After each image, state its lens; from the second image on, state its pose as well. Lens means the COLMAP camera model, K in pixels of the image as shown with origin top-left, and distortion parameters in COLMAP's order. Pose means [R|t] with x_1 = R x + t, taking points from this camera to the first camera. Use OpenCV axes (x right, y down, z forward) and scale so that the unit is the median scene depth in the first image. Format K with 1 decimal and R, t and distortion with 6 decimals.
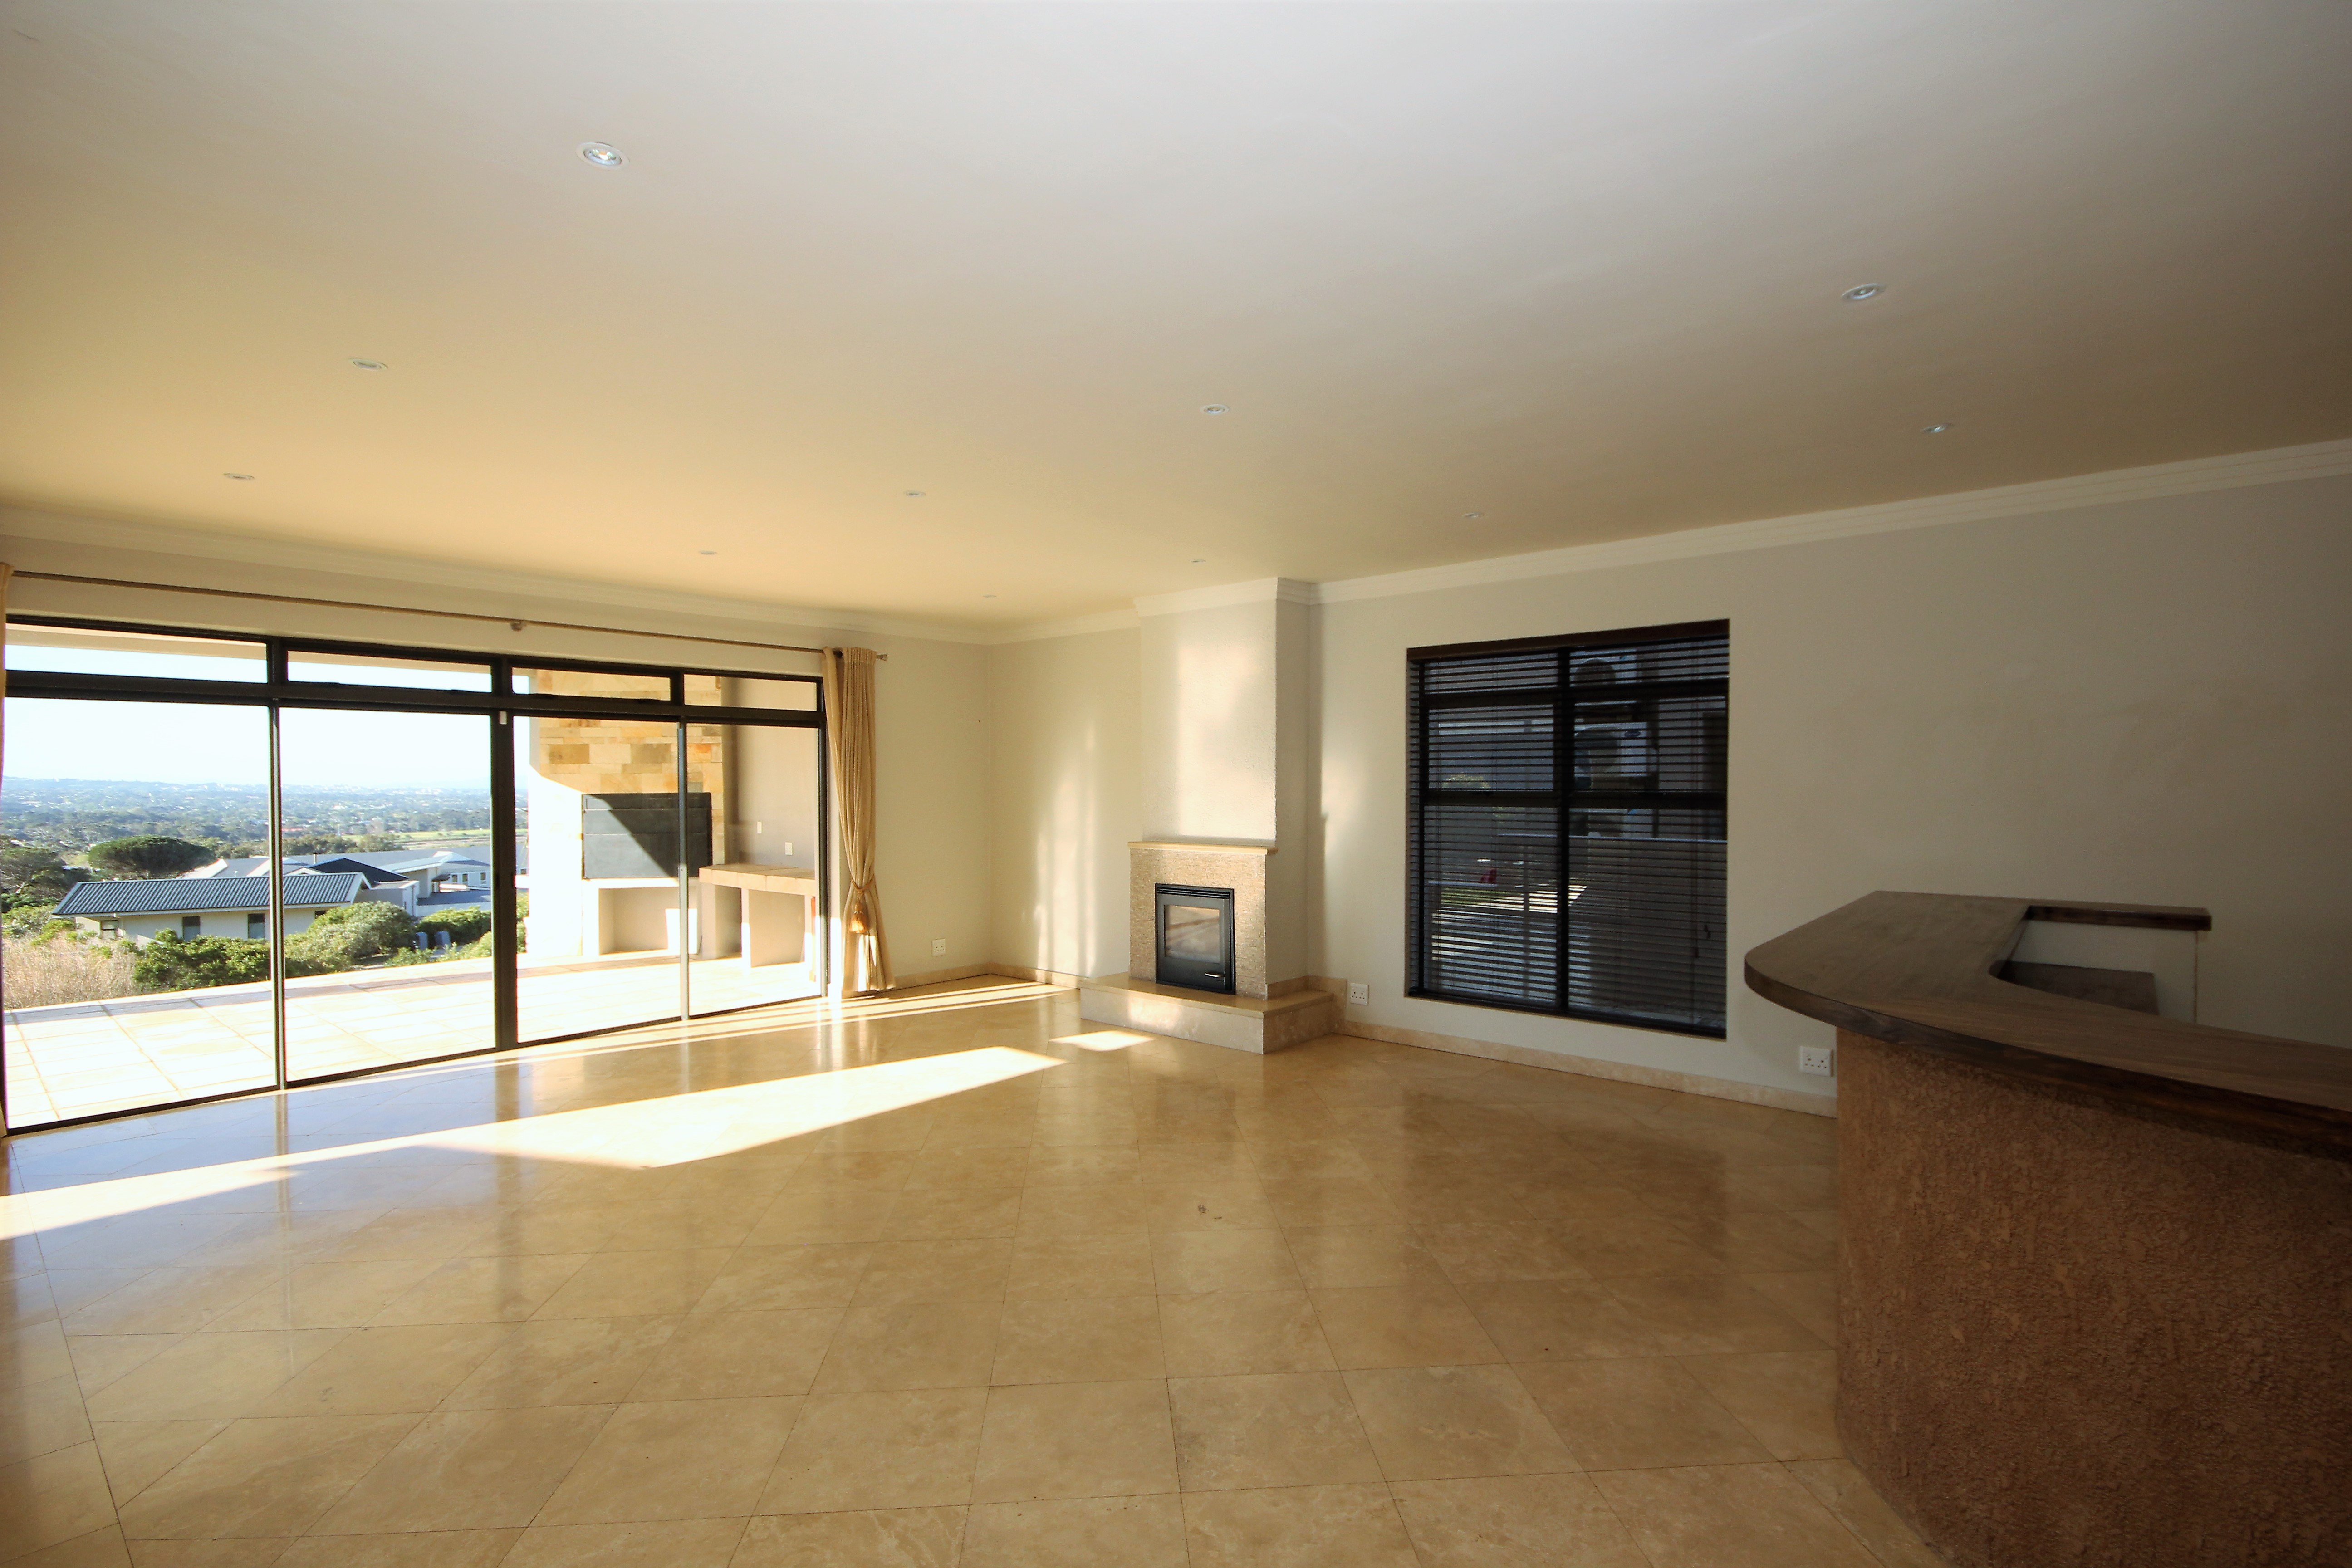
lens RADIAL K [[1111.9, 0, 1176.0], [0, 1111.9, 784.0], [0, 0, 1]] dist [-0.000233, 0.000045]
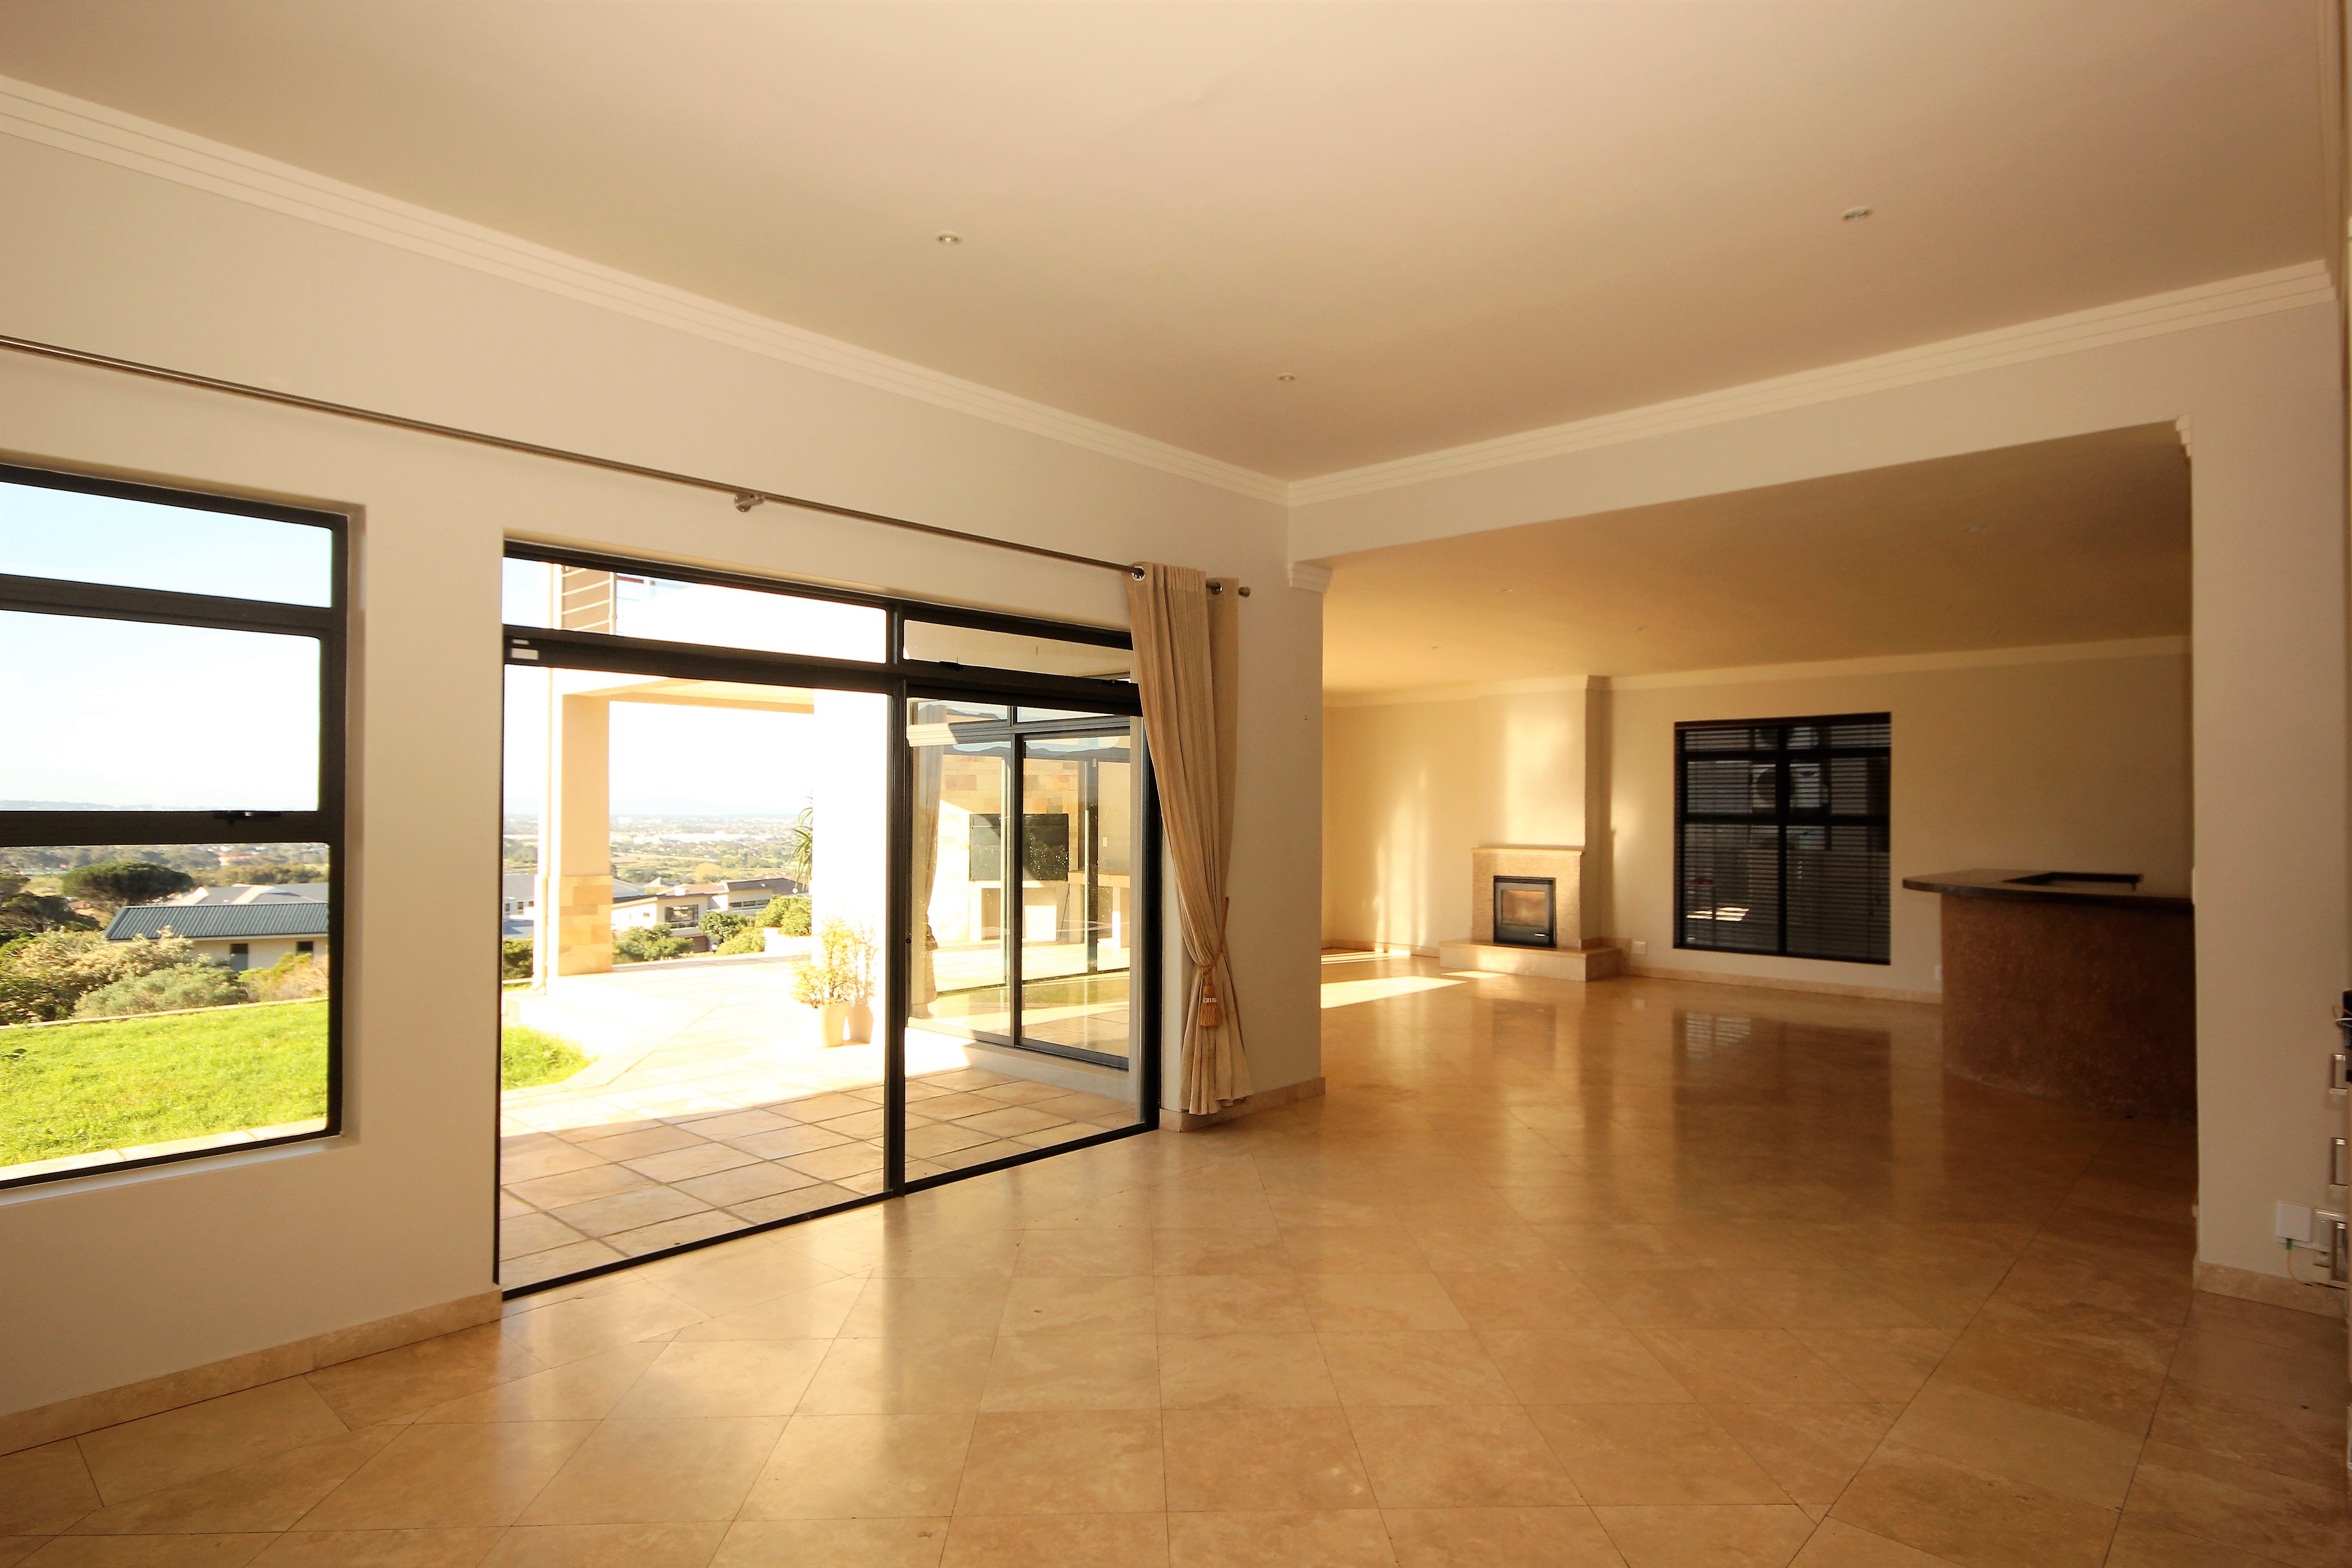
lens RADIAL K [[1311.7, 0, 1173.5], [0, 1311.7, 789.3], [0, 0, 1]] dist [0.028379, -0.000142]
pose [[0.999641, 0.007397, -0.025765, -0.423700], [-0.007850, 0.999815, -0.017535, 0.008629], [0.025630, 0.017731, 0.999514, -0.811787]]
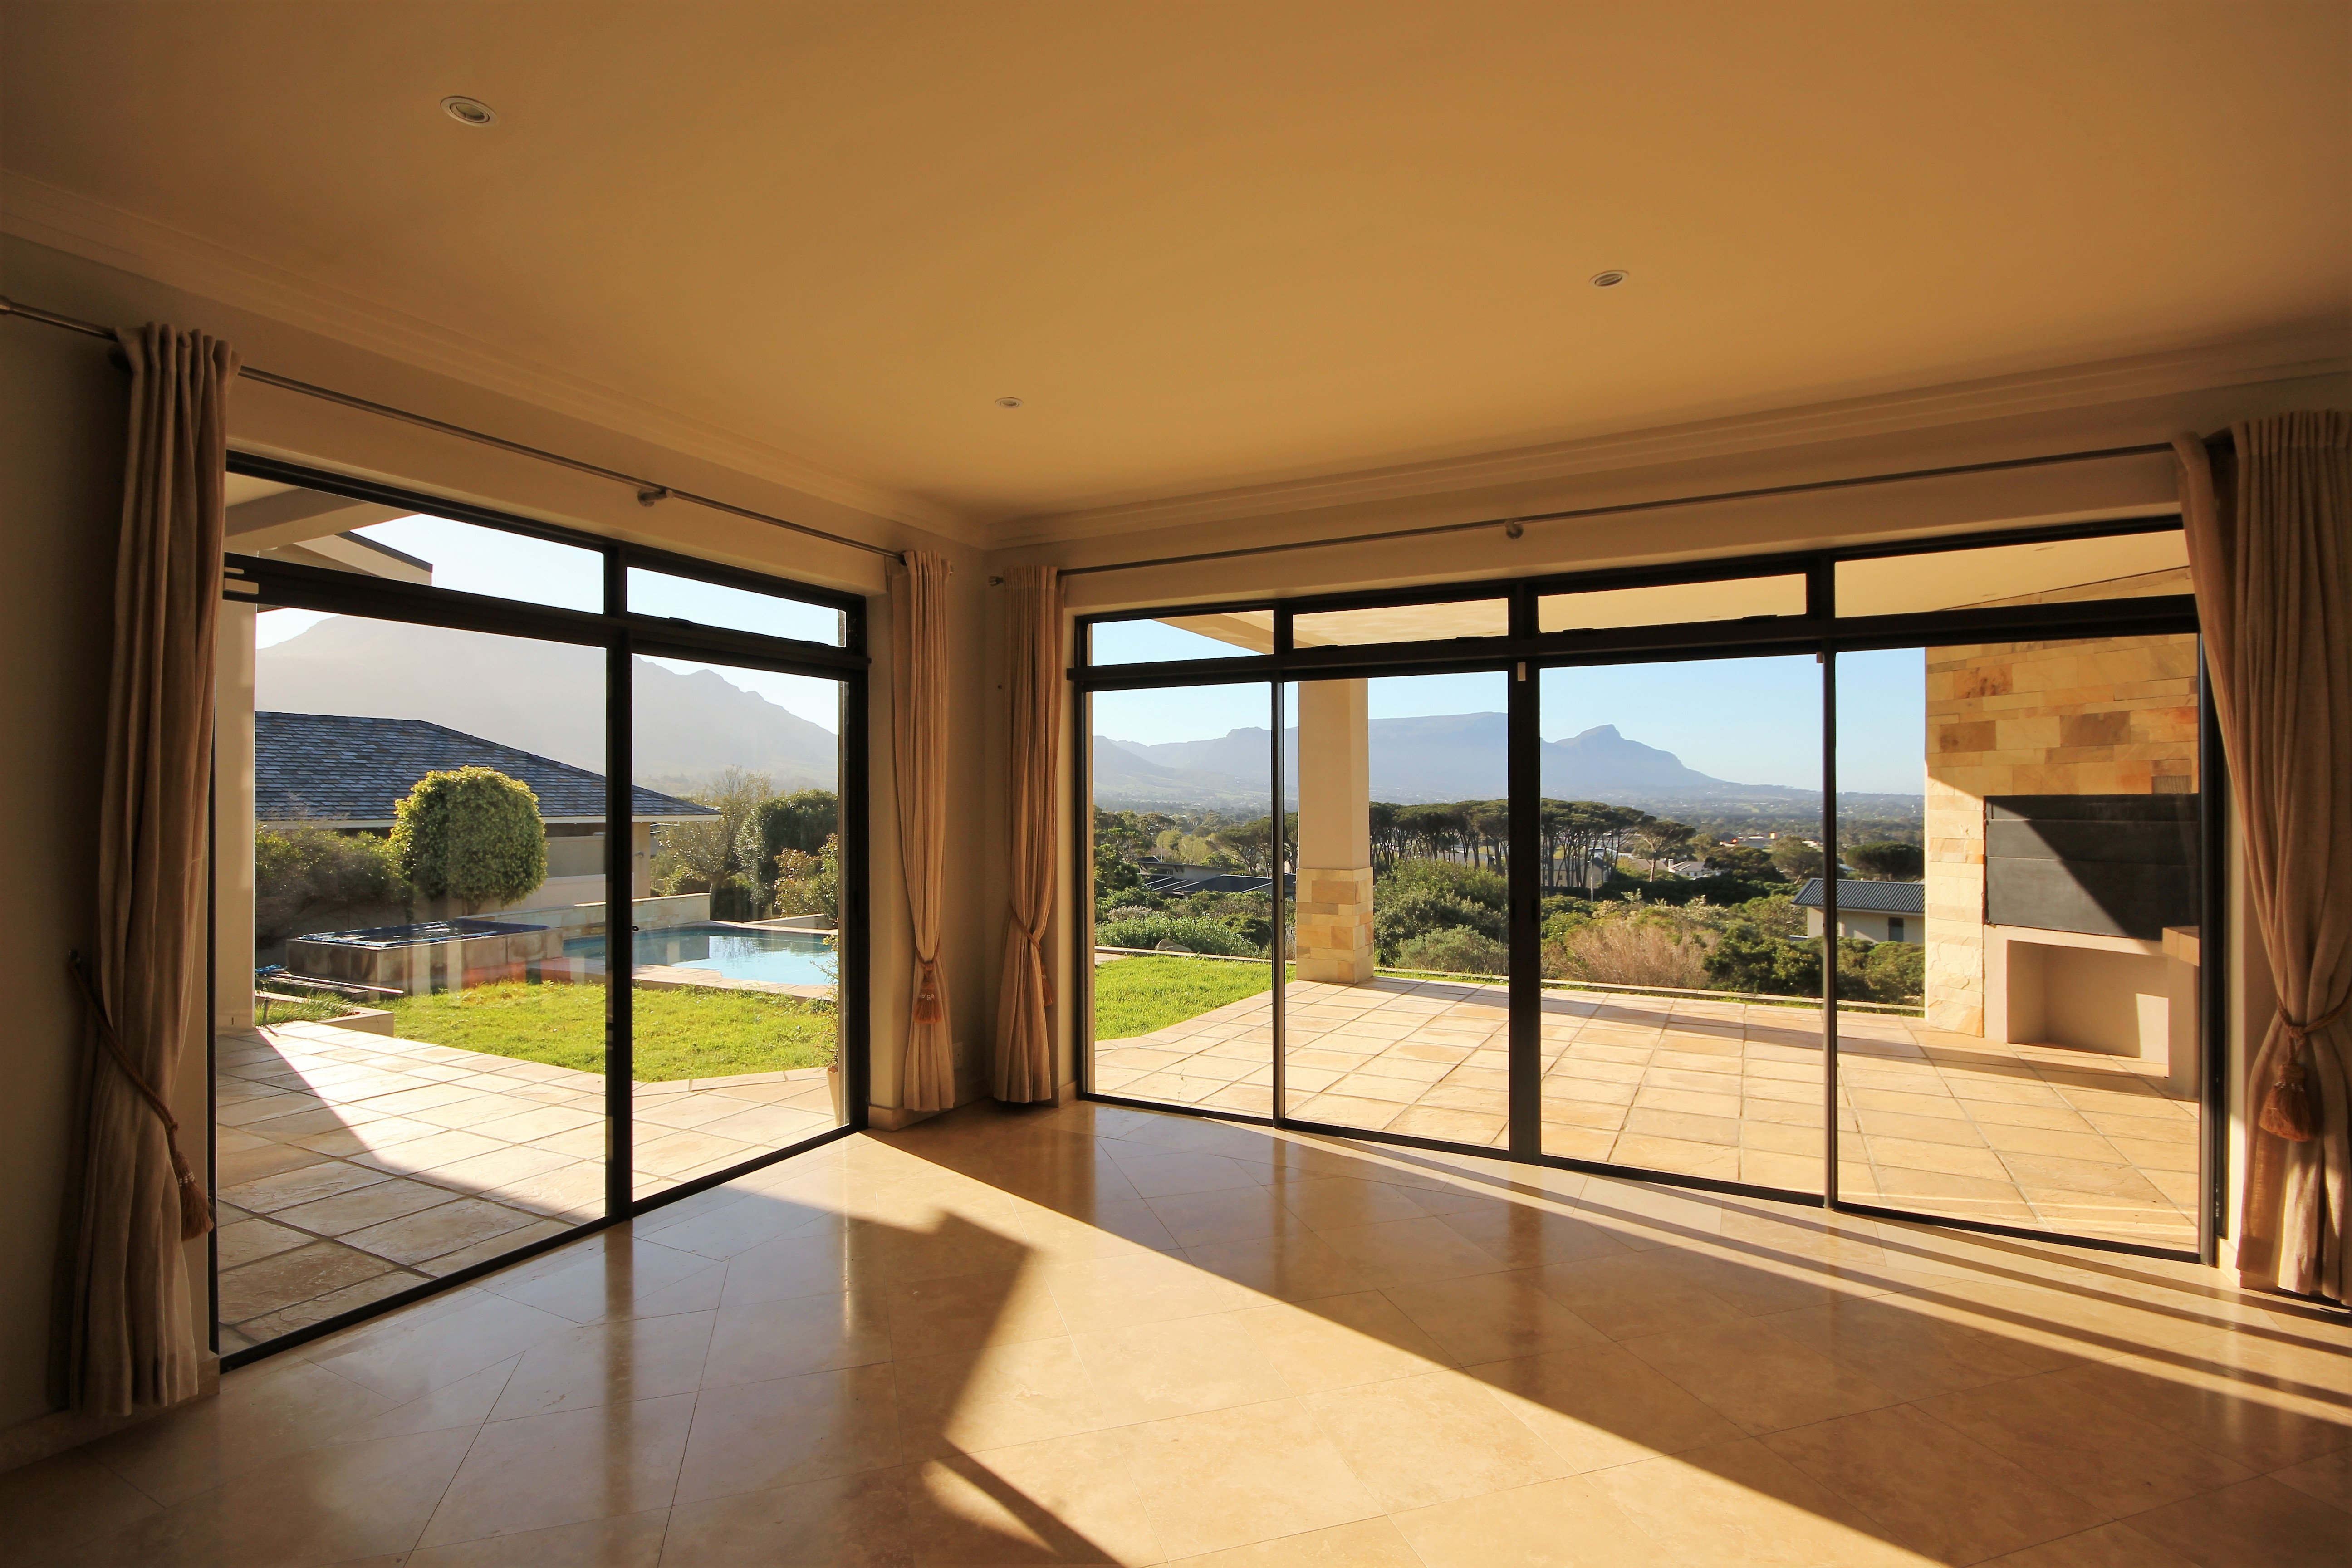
lens RADIAL K [[1097.1, 0, 1171.8], [0, 1097.1, 791.1], [0, 0, 1]] dist [-0.000425, -0.000082]
pose [[0.219824, -0.002899, -0.975535, 0.004307], [-0.003073, 0.999989, -0.003664, 0.016047], [0.975535, 0.003803, 0.219813, 0.609359]]
